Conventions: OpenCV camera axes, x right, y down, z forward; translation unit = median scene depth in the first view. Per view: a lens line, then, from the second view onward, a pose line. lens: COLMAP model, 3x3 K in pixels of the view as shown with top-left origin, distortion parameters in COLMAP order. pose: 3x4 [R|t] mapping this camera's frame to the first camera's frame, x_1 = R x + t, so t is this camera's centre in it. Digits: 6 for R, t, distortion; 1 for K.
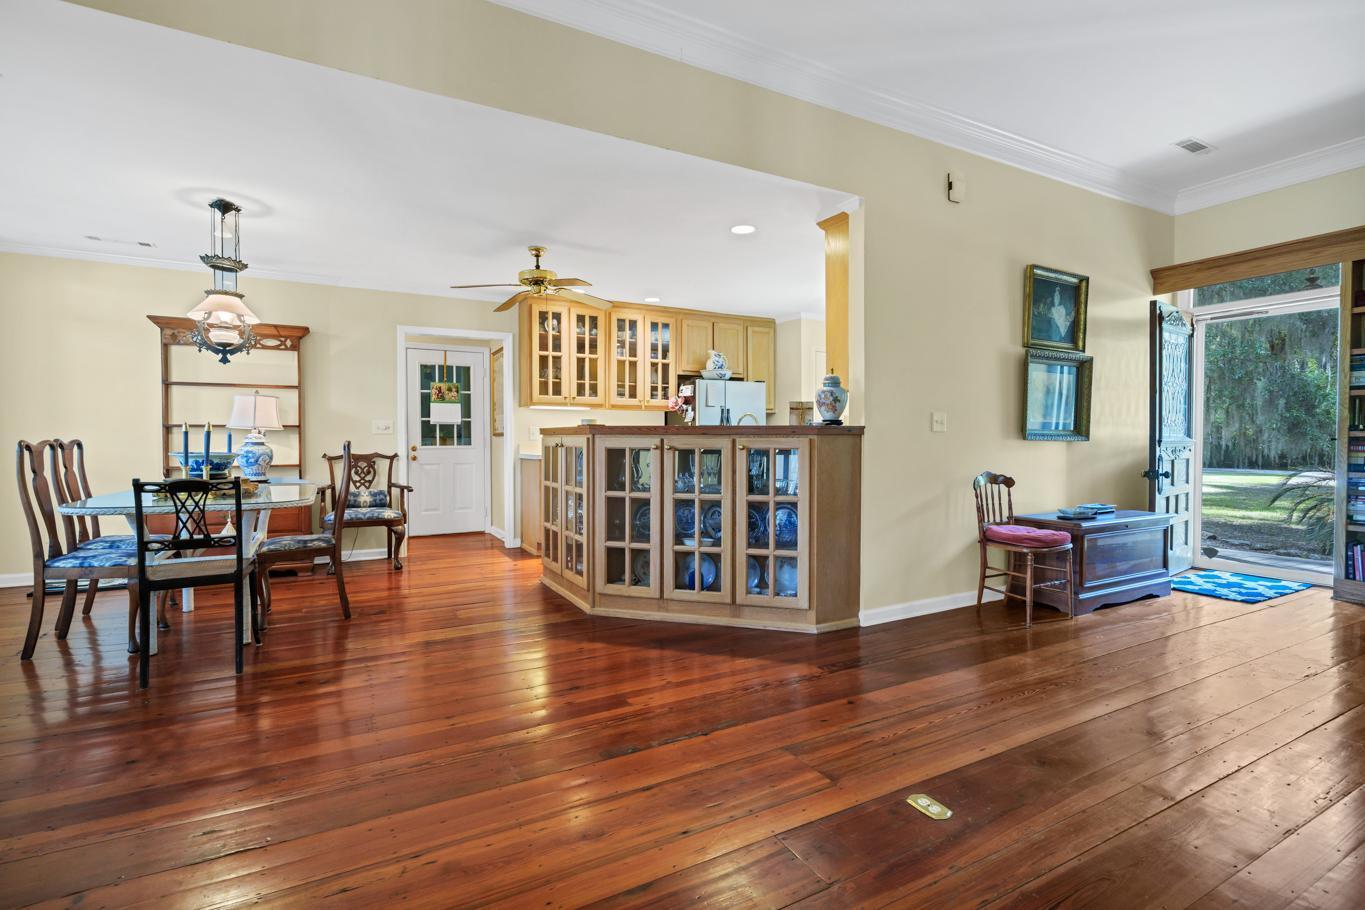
lens RADIAL K [[612.4, 0, 680.9], [0, 612.4, 444.9], [0, 0, 1]] dist [-0.000015, 0.000072]
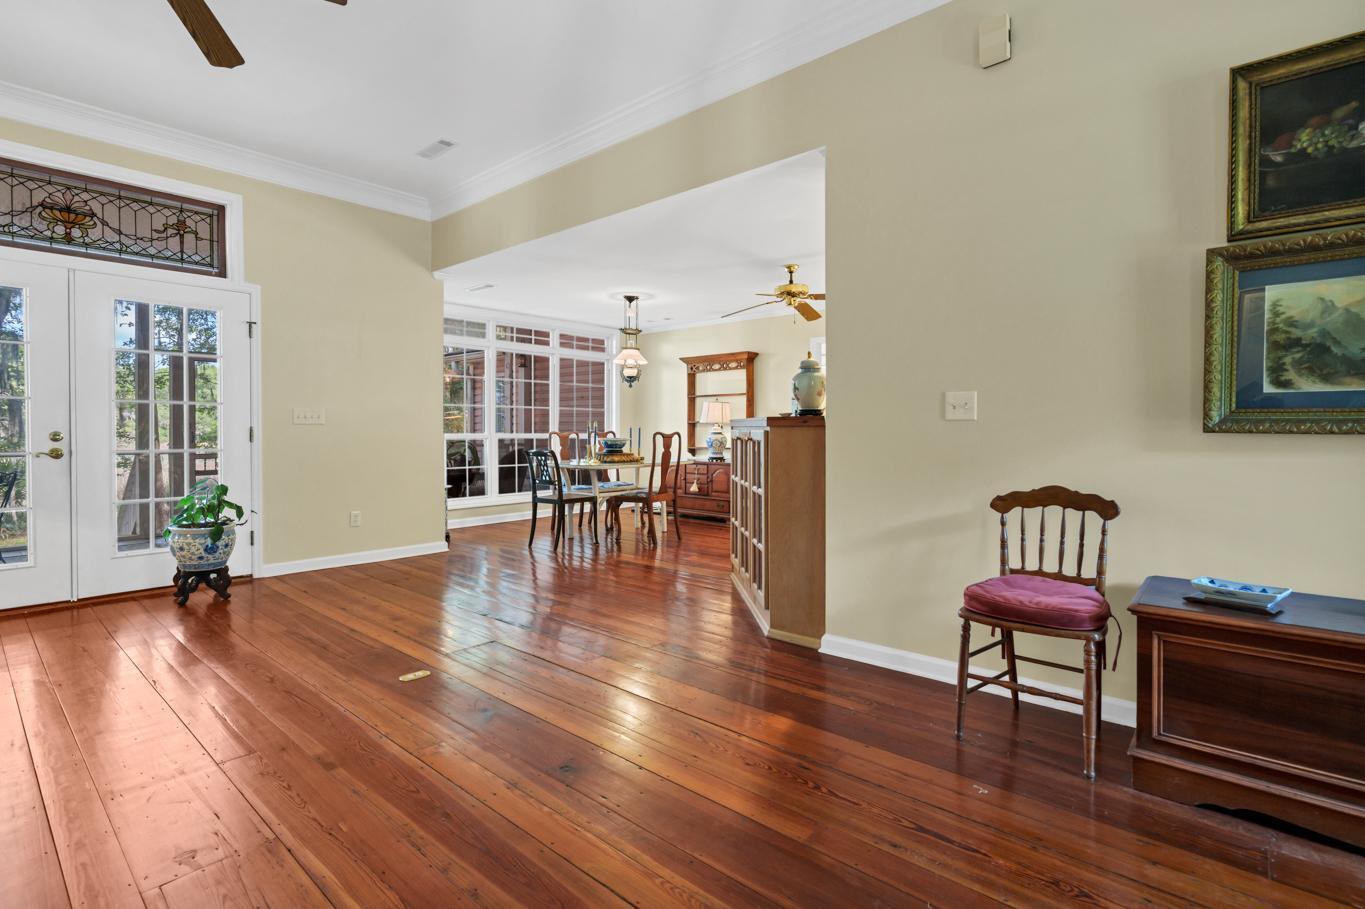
lens RADIAL K [[647.9, 0, 739.9], [0, 647.9, 431.6], [0, 0, 1]] dist [0.000036, 0.000106]
pose [[0.395597, 0.001387, -0.918423, 0.766261], [-0.003508, 0.999994, 0.000000, -0.006326], [0.918418, 0.003222, 0.395599, 0.383880]]
